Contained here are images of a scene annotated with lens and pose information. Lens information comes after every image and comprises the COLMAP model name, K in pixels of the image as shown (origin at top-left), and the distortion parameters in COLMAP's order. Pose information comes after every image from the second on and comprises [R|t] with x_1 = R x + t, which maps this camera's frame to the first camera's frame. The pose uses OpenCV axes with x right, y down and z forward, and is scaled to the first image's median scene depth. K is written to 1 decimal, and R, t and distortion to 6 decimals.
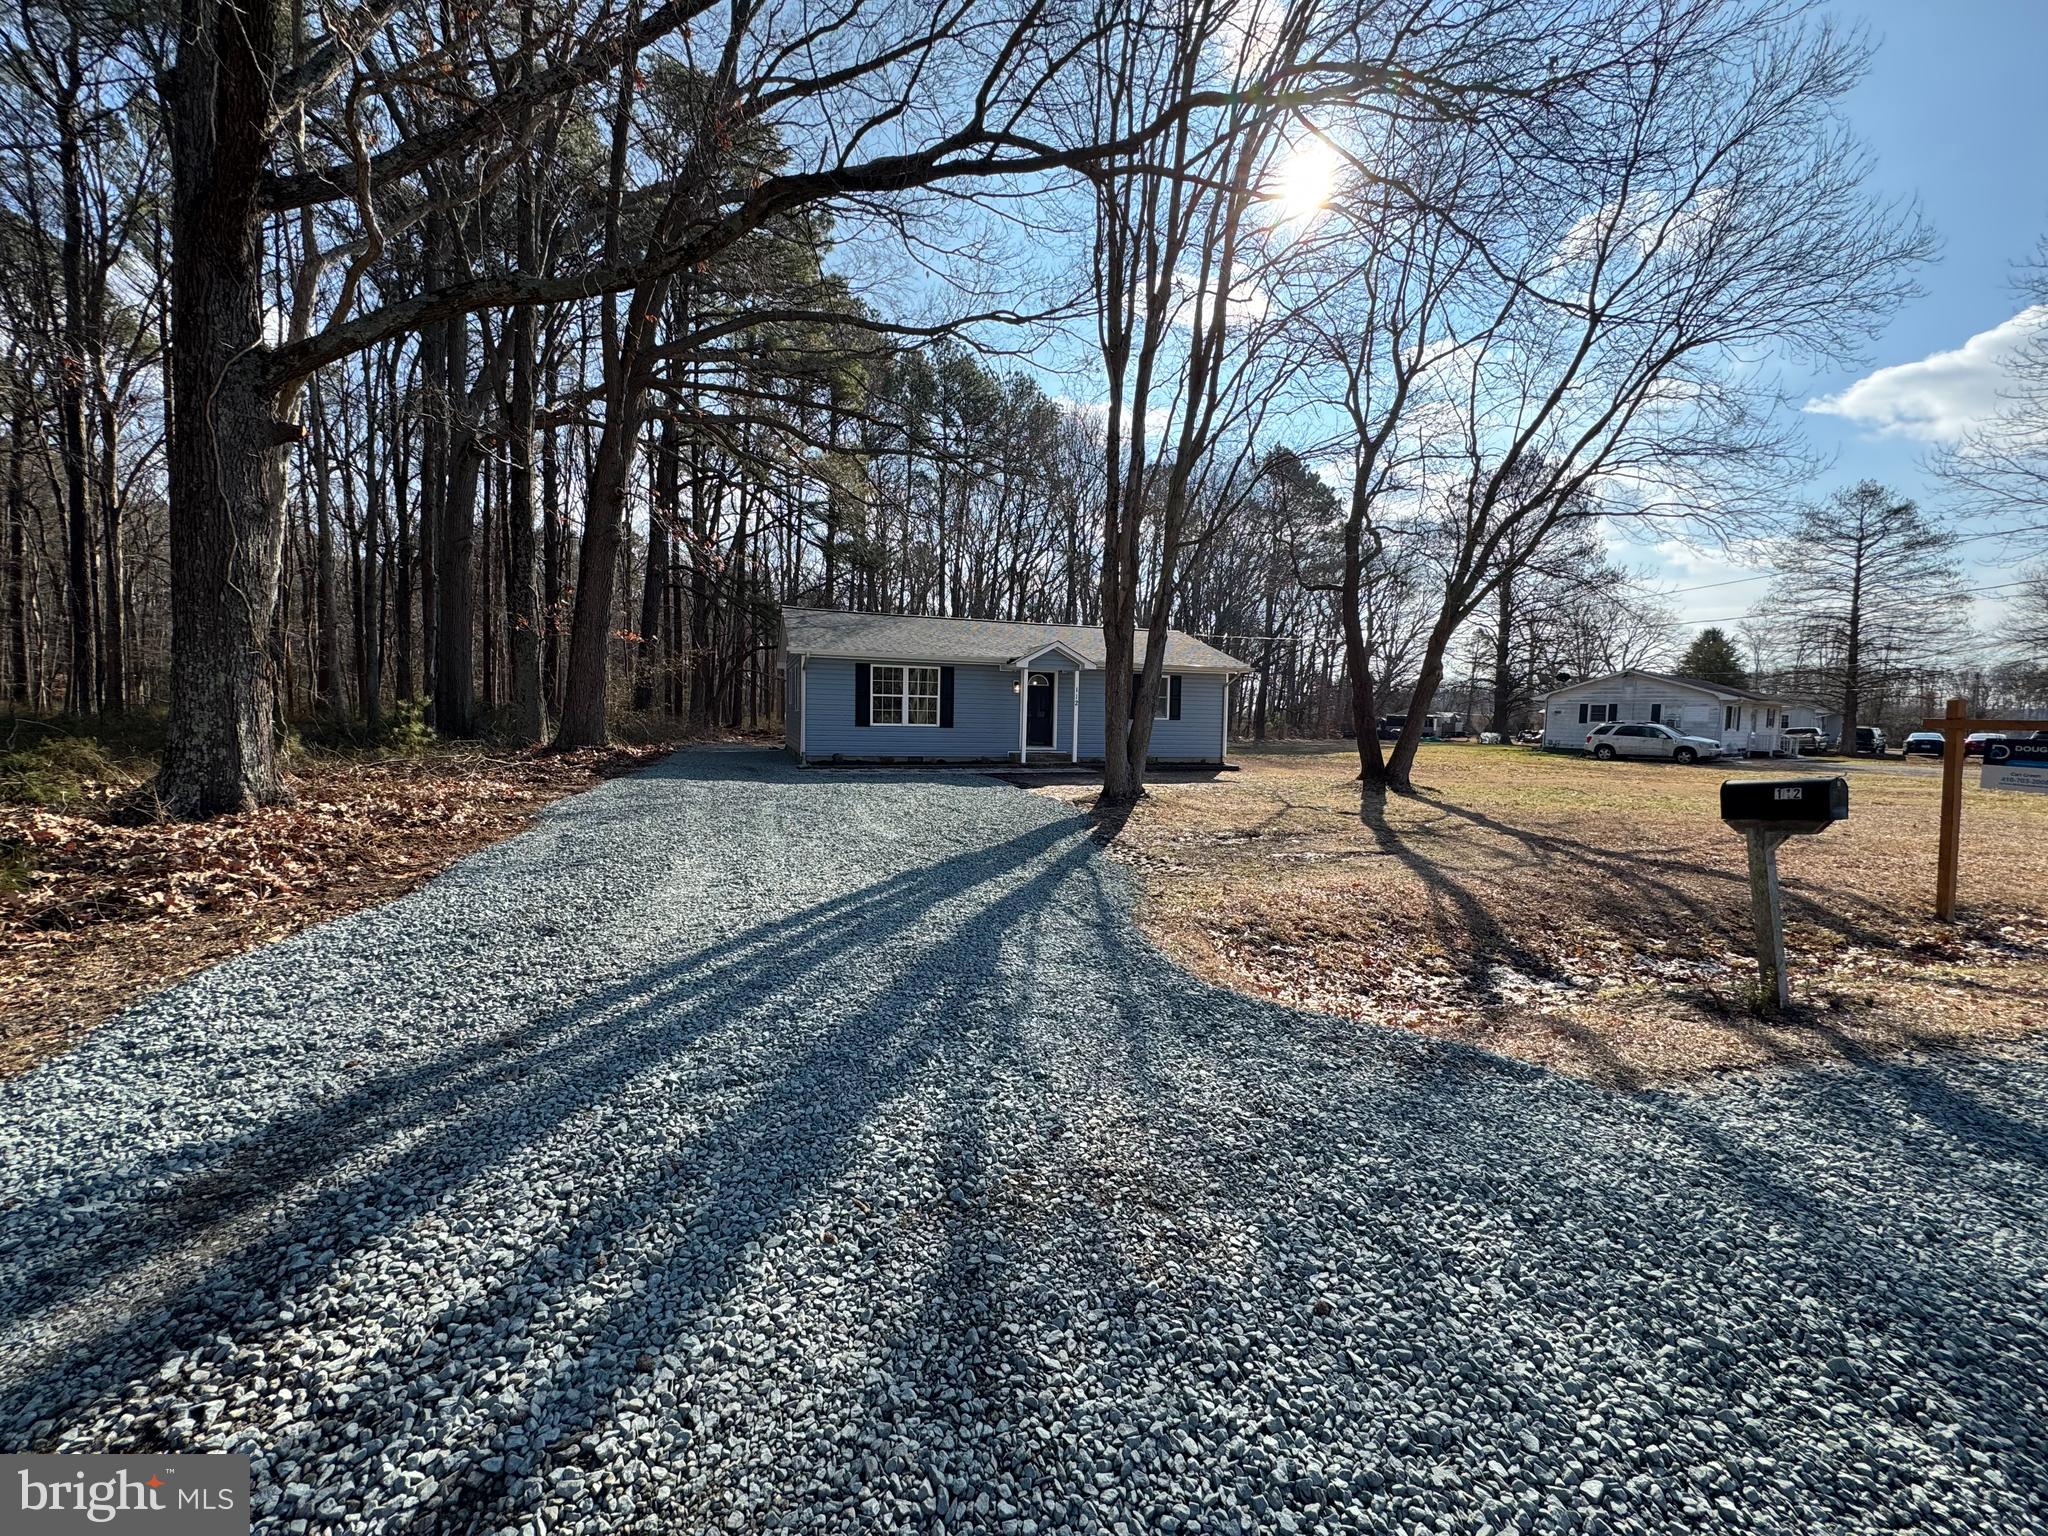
lens RADIAL K [[828.9, 0, 1015.9], [0, 828.9, 765.5], [0, 0, 1]] dist [-0.000028, -0.000808]
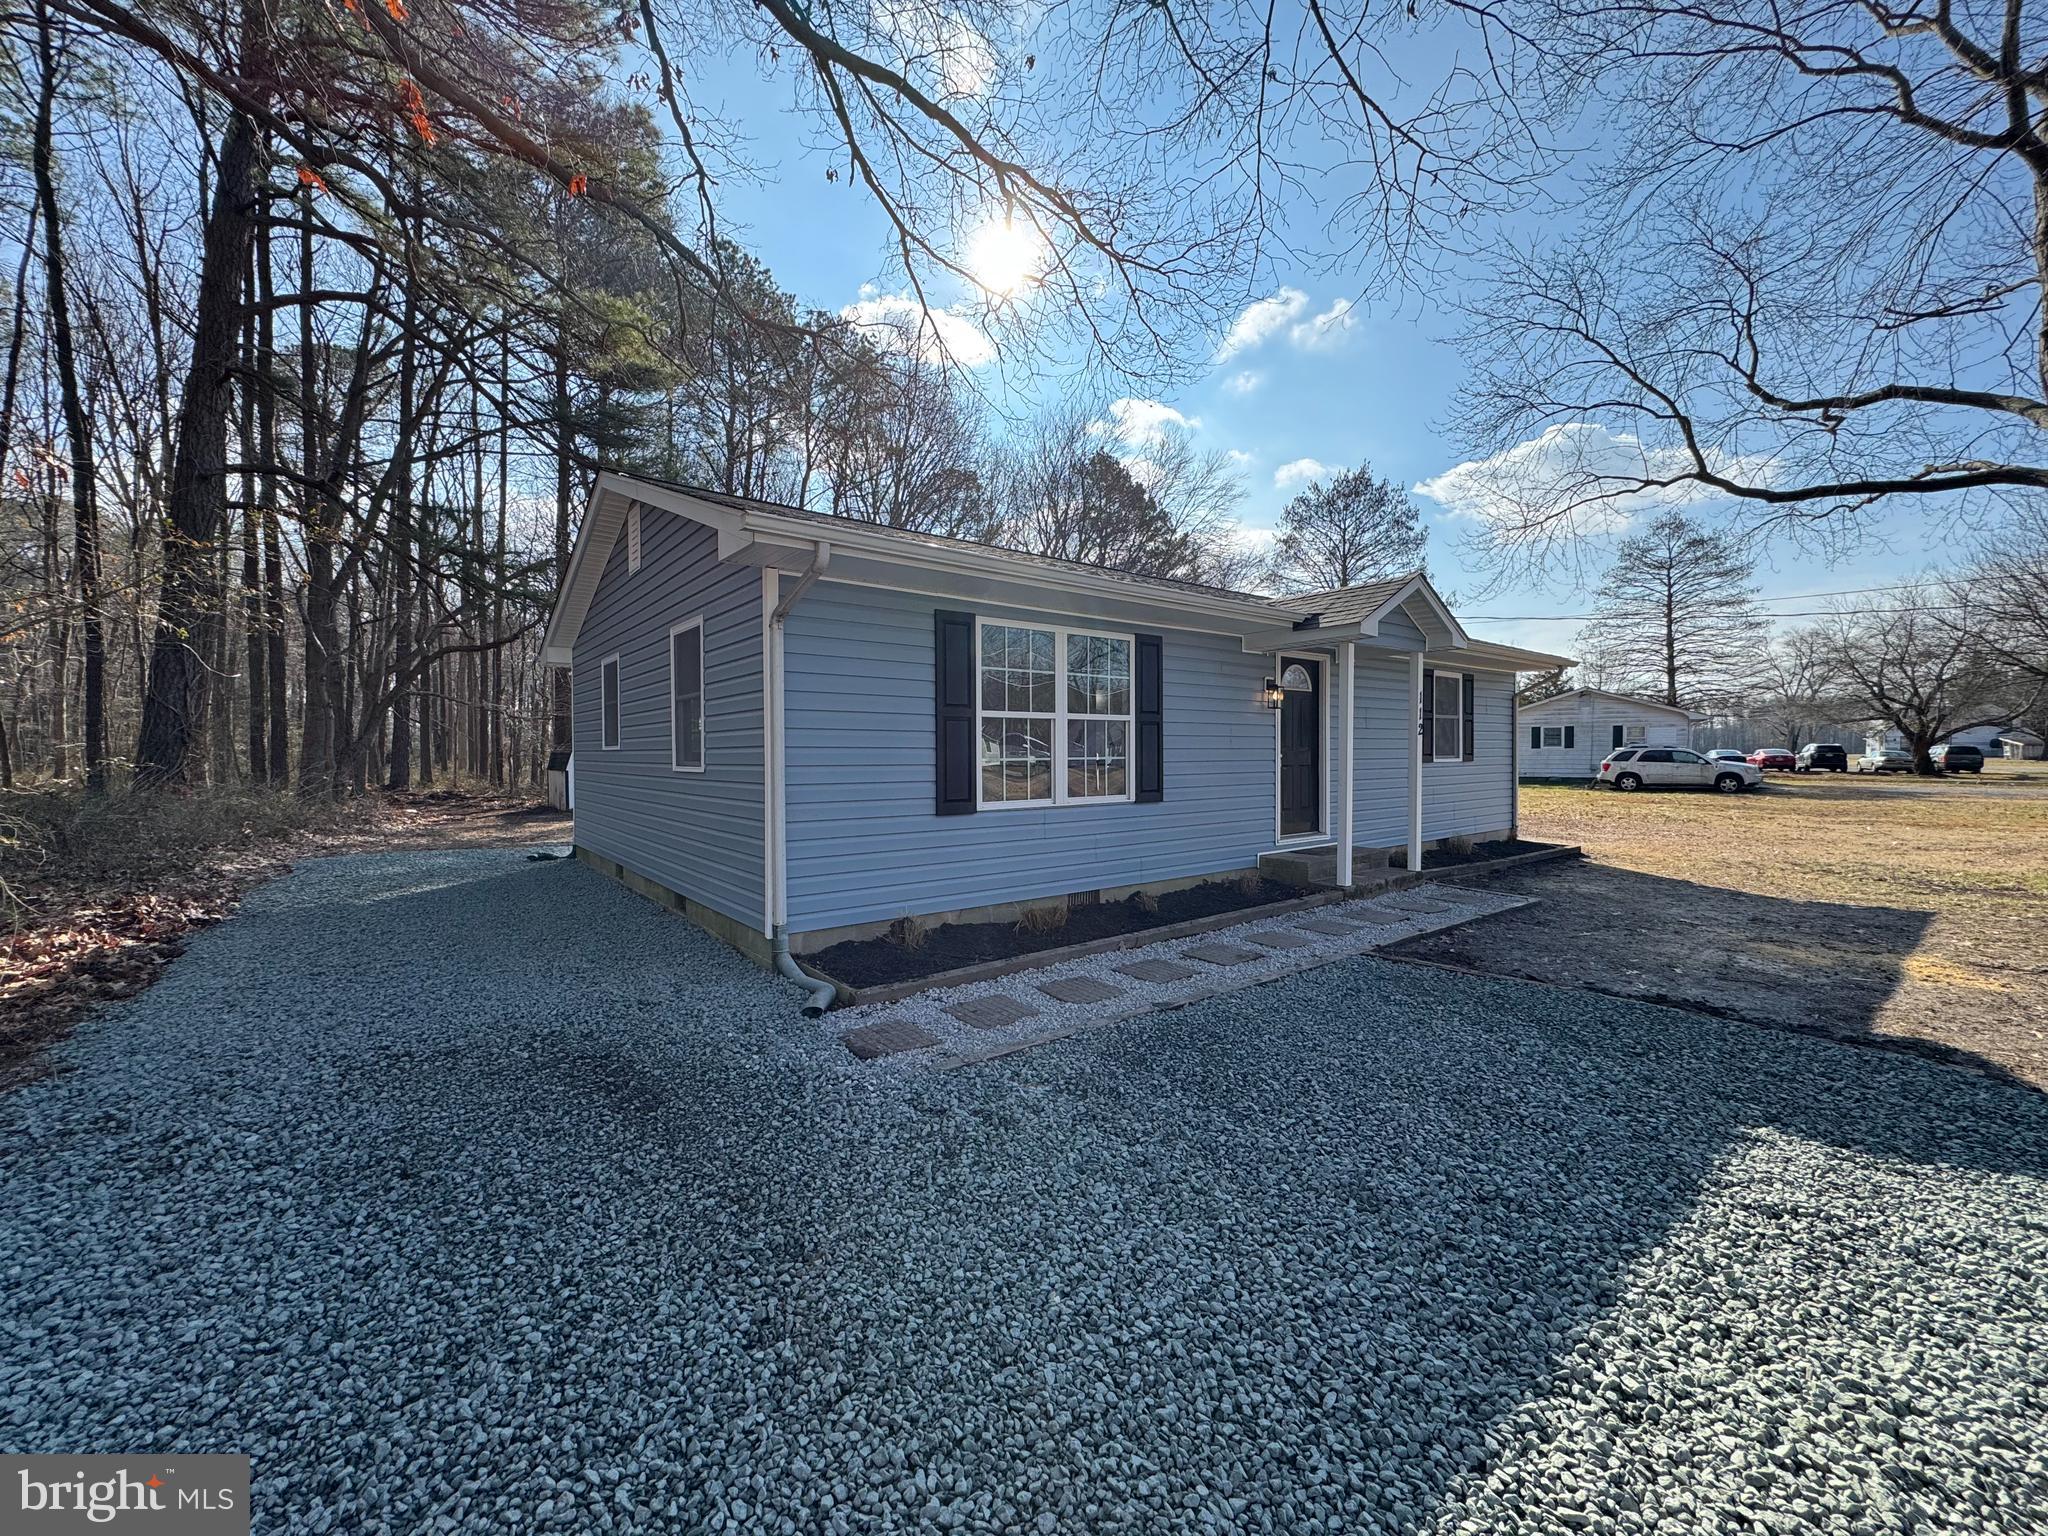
lens RADIAL K [[828.9, 0, 1038.4], [0, 828.9, 762.3], [0, 0, 1]] dist [-0.000028, -0.000808]
pose [[0.896689, -0.031788, 0.441517, -0.206542], [0.052018, 0.998074, -0.033787, -0.038804], [-0.439593, 0.053264, 0.896616, 0.500681]]
